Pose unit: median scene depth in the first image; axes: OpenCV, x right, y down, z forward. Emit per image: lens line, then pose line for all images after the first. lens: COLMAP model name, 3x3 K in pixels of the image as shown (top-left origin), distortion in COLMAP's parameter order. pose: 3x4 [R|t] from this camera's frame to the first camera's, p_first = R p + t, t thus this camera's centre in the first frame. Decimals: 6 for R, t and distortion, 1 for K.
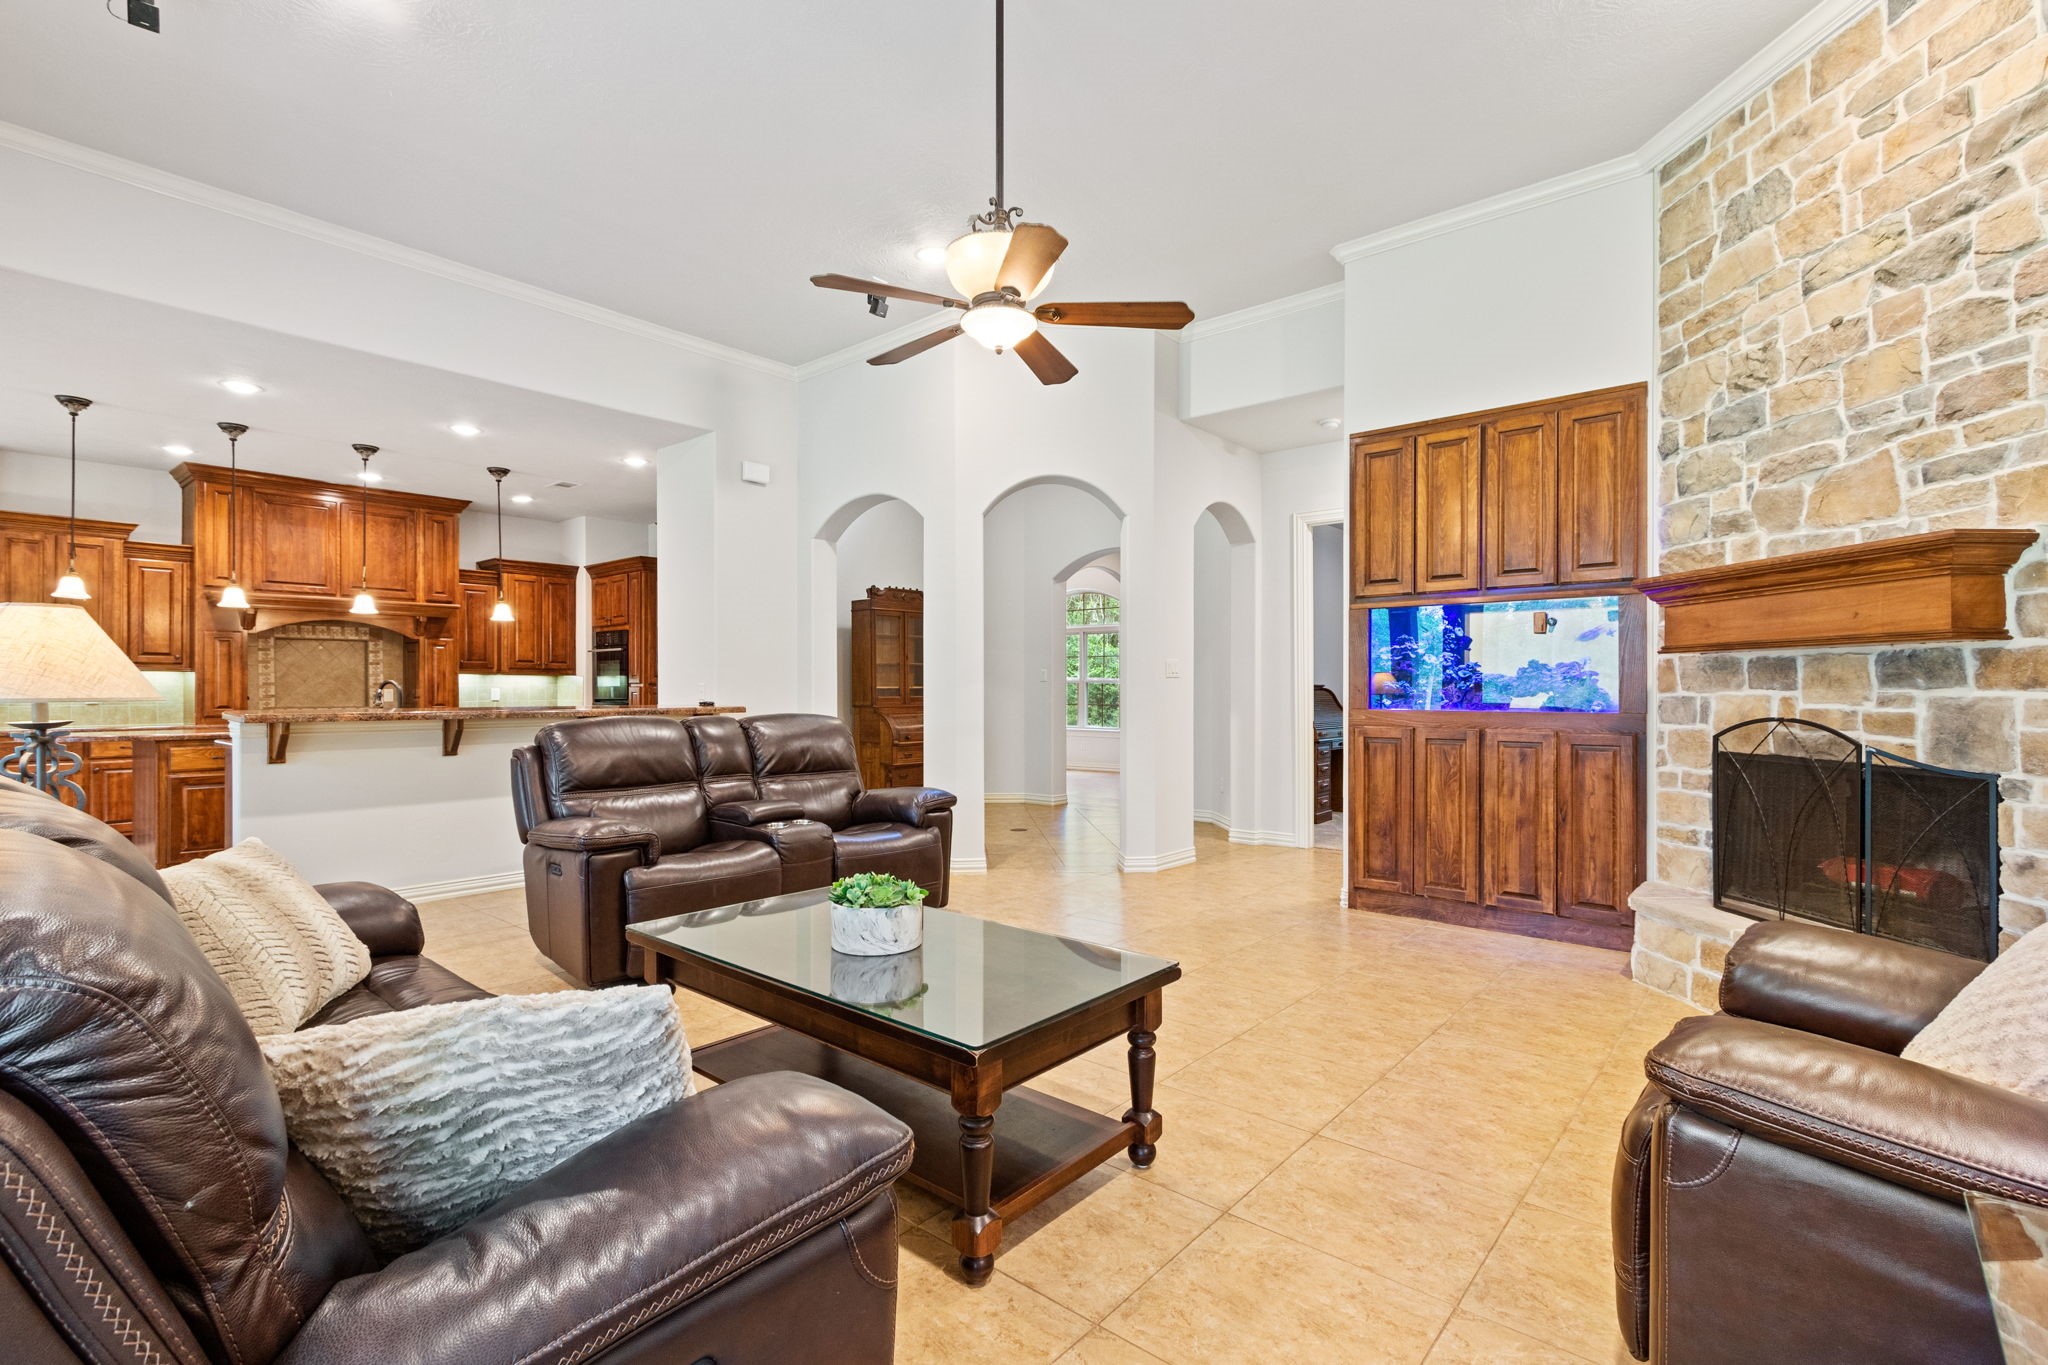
lens RADIAL K [[939.0, 0, 1022.2], [0, 939.0, 692.4], [0, 0, 1]] dist [0.000385, -0.000674]
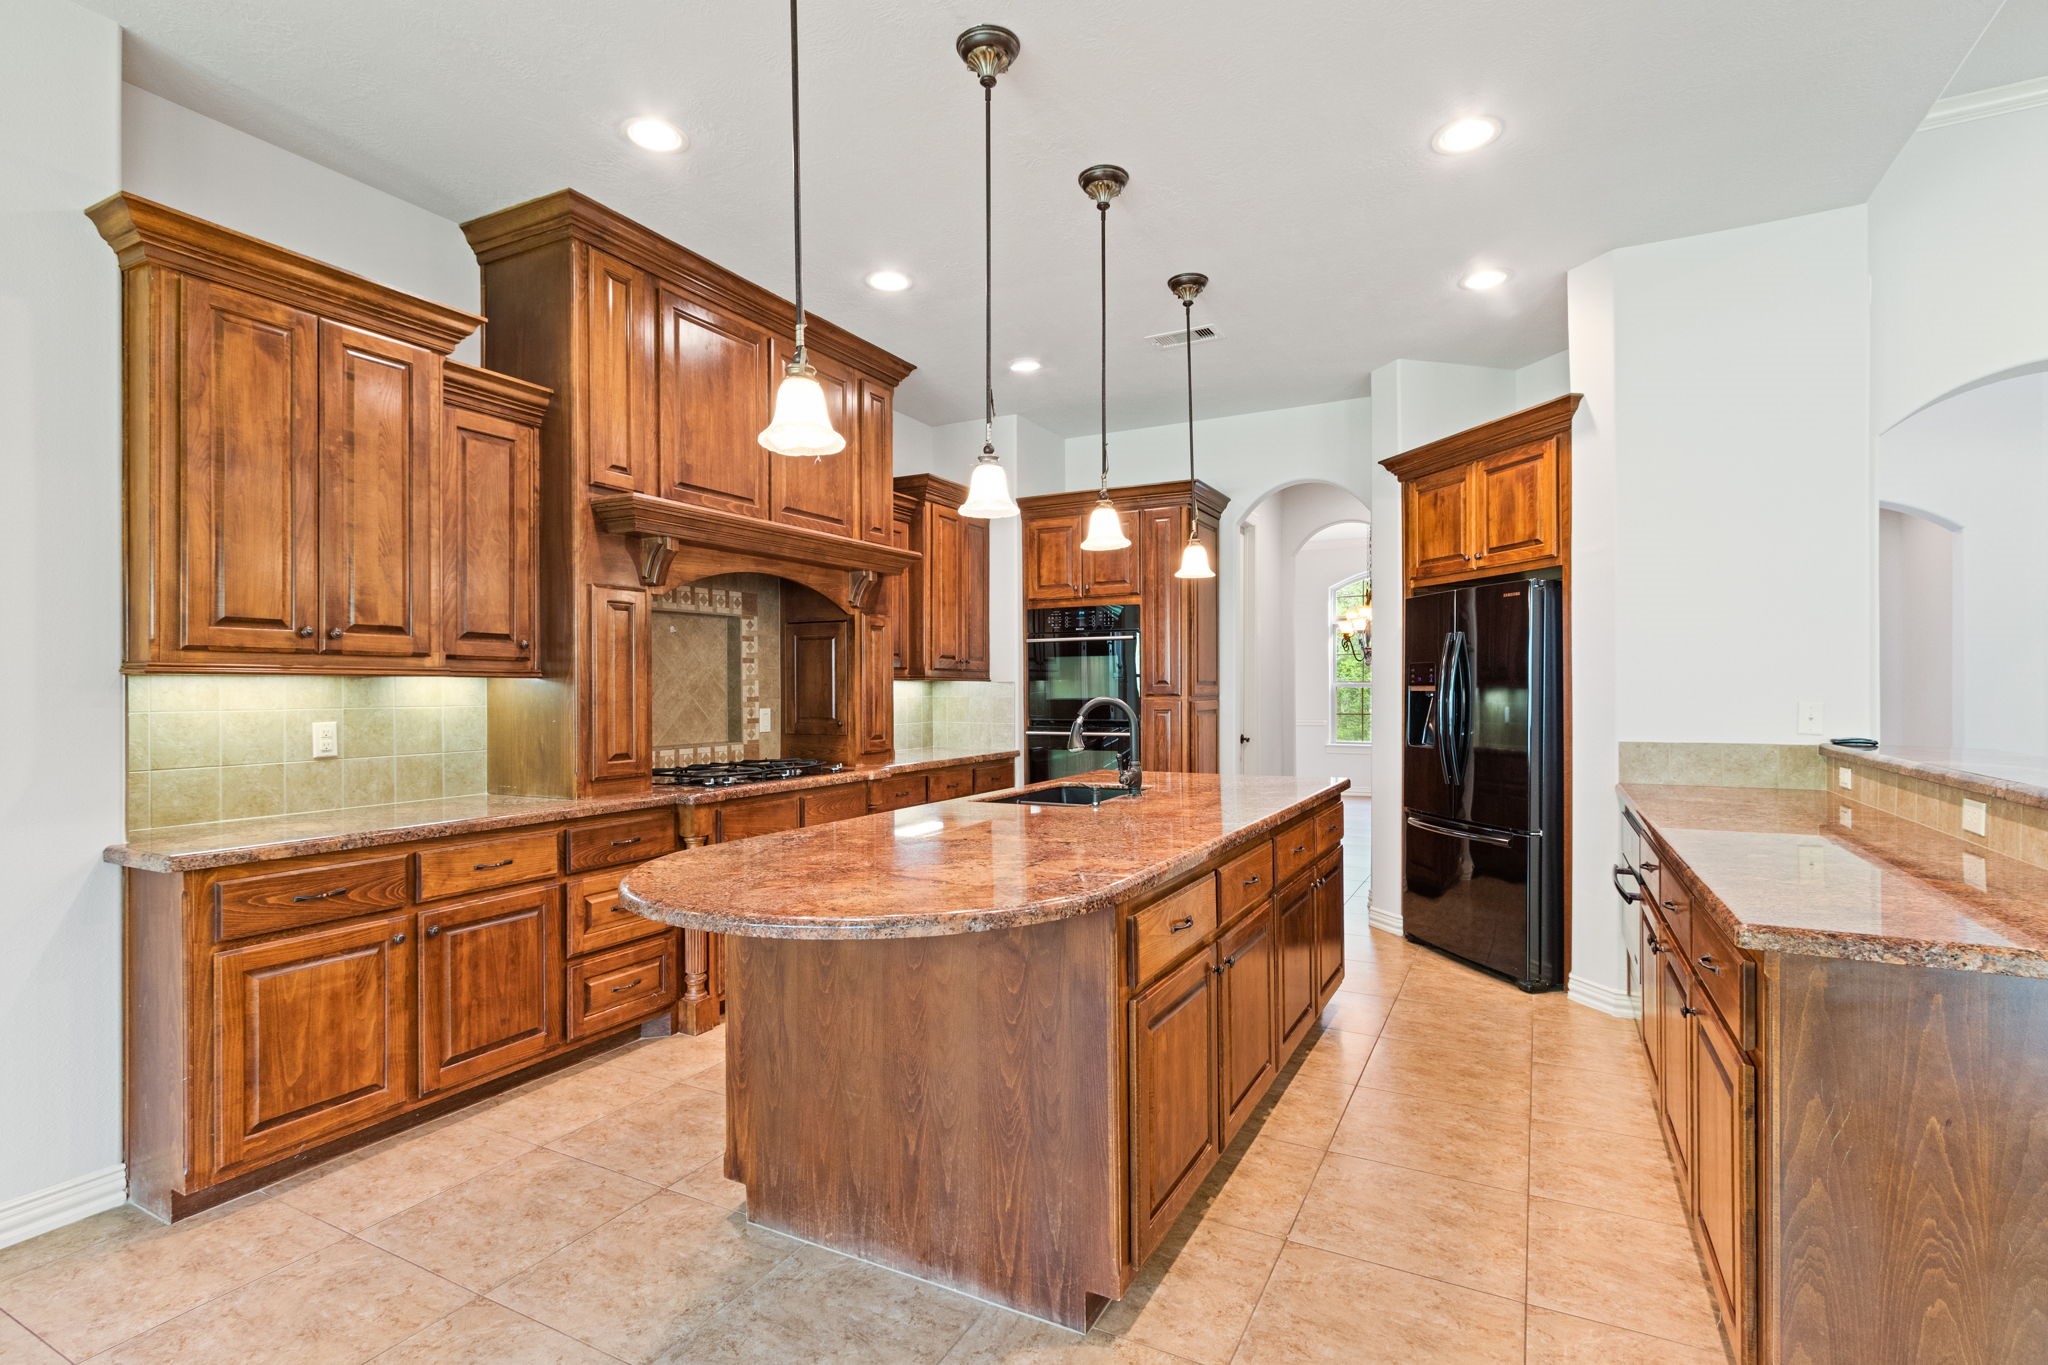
lens RADIAL K [[962.9, 0, 1028.6], [0, 962.9, 690.2], [0, 0, 1]] dist [0.004754, 0.000113]
pose [[0.976262, -0.003927, 0.216559, -1.615027], [0.004338, 0.999990, -0.001425, -0.030789], [-0.216552, 0.002331, 0.976268, 1.078605]]
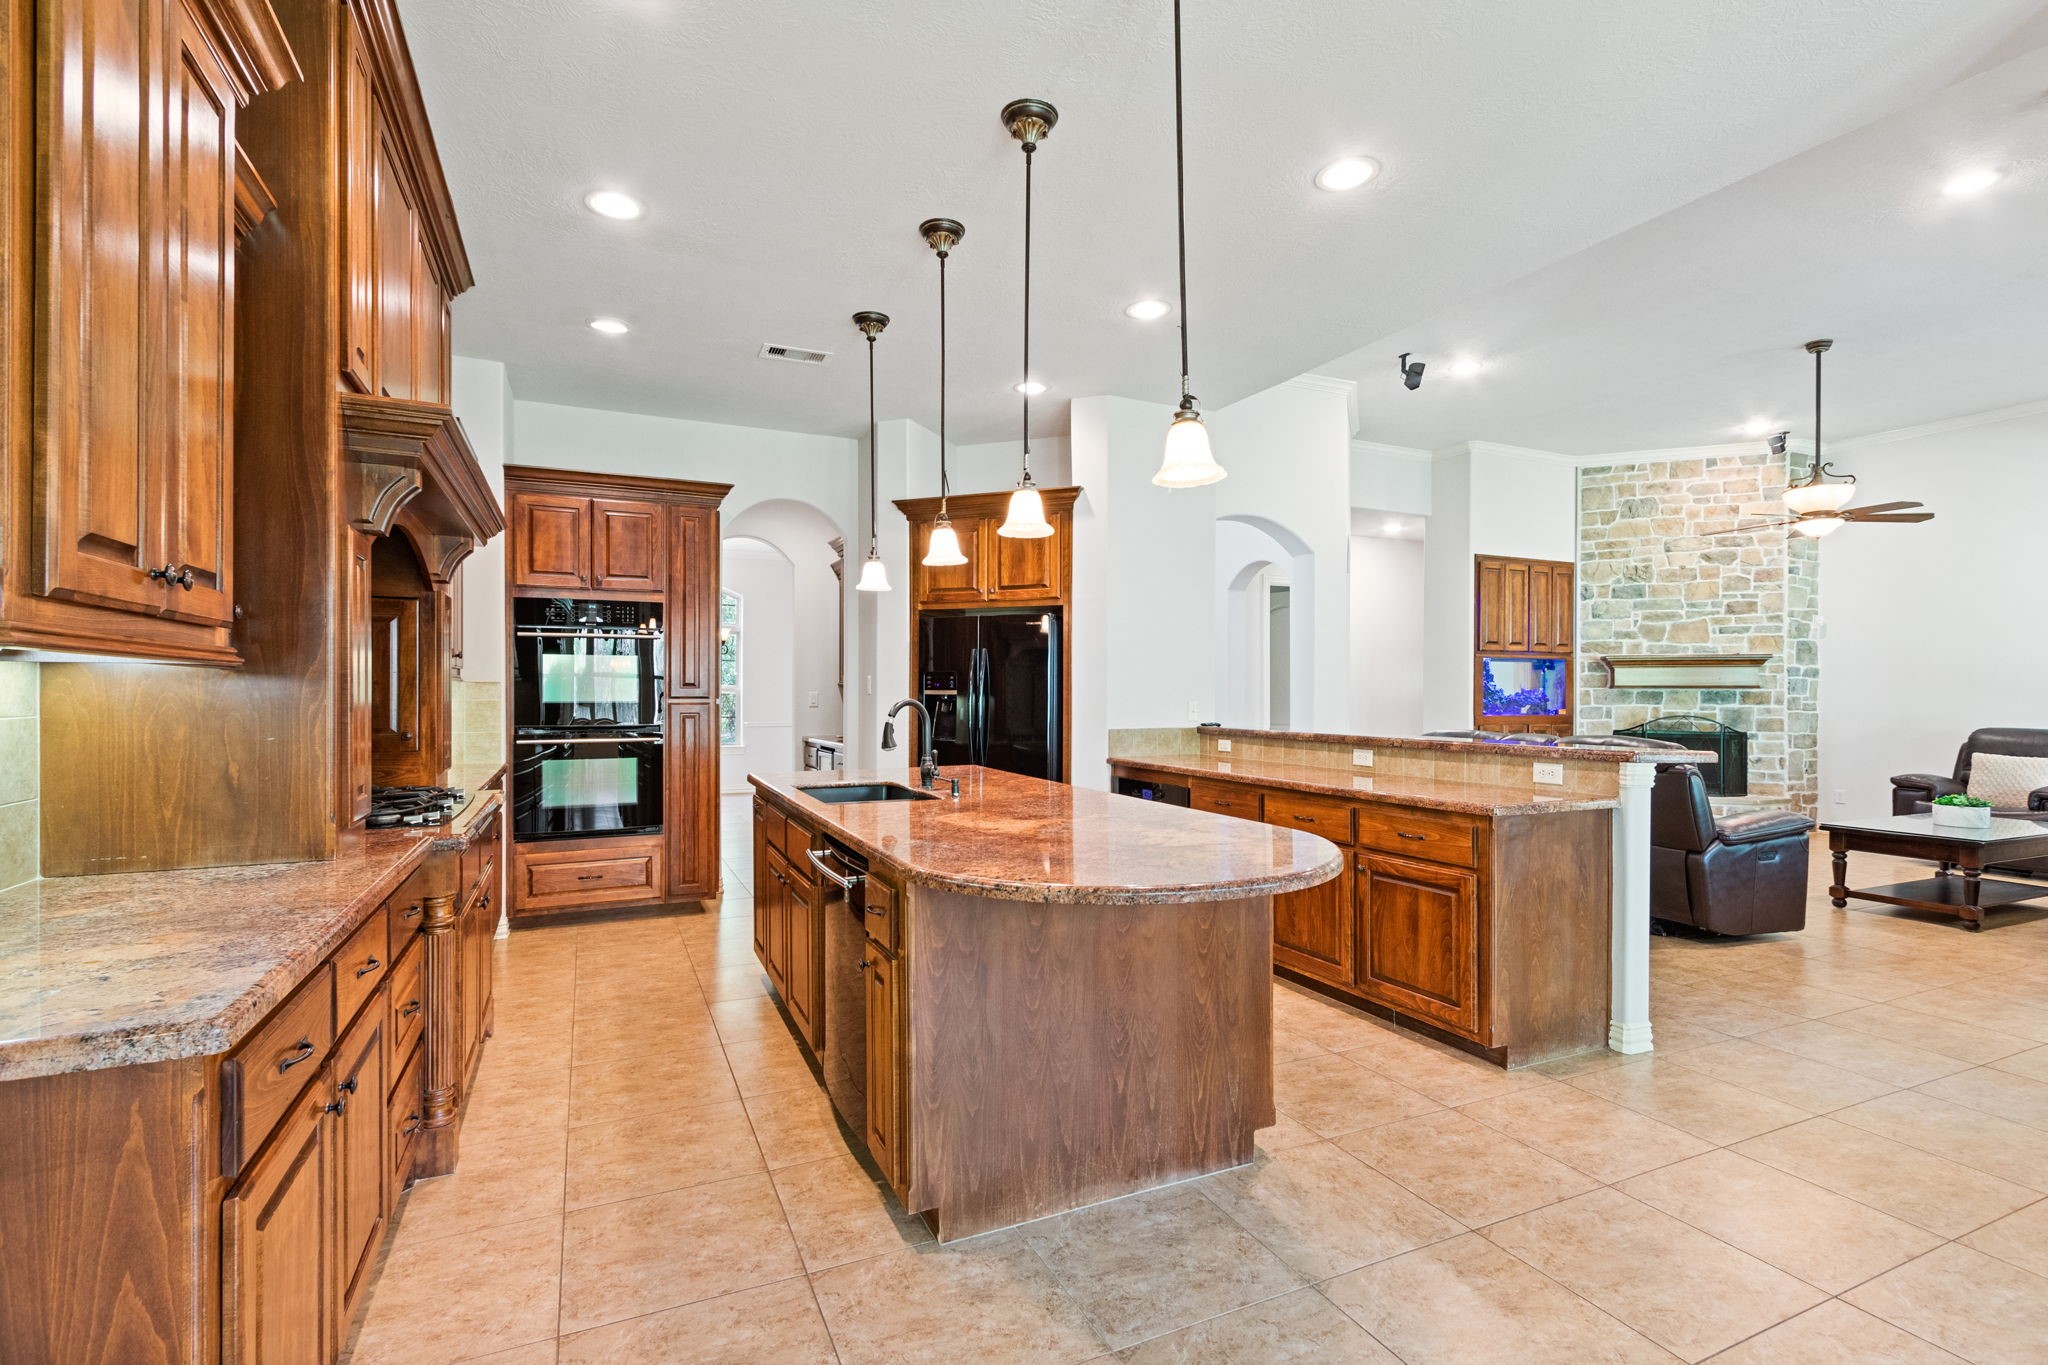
lens RADIAL K [[939.0, 0, 1022.2], [0, 939.0, 692.4], [0, 0, 1]] dist [0.000385, -0.000674]
pose [[0.426280, 0.000104, 0.904591, -1.972966], [0.000746, 1.000000, -0.000466, -0.031164], [-0.904591, 0.000873, 0.426280, 1.309591]]
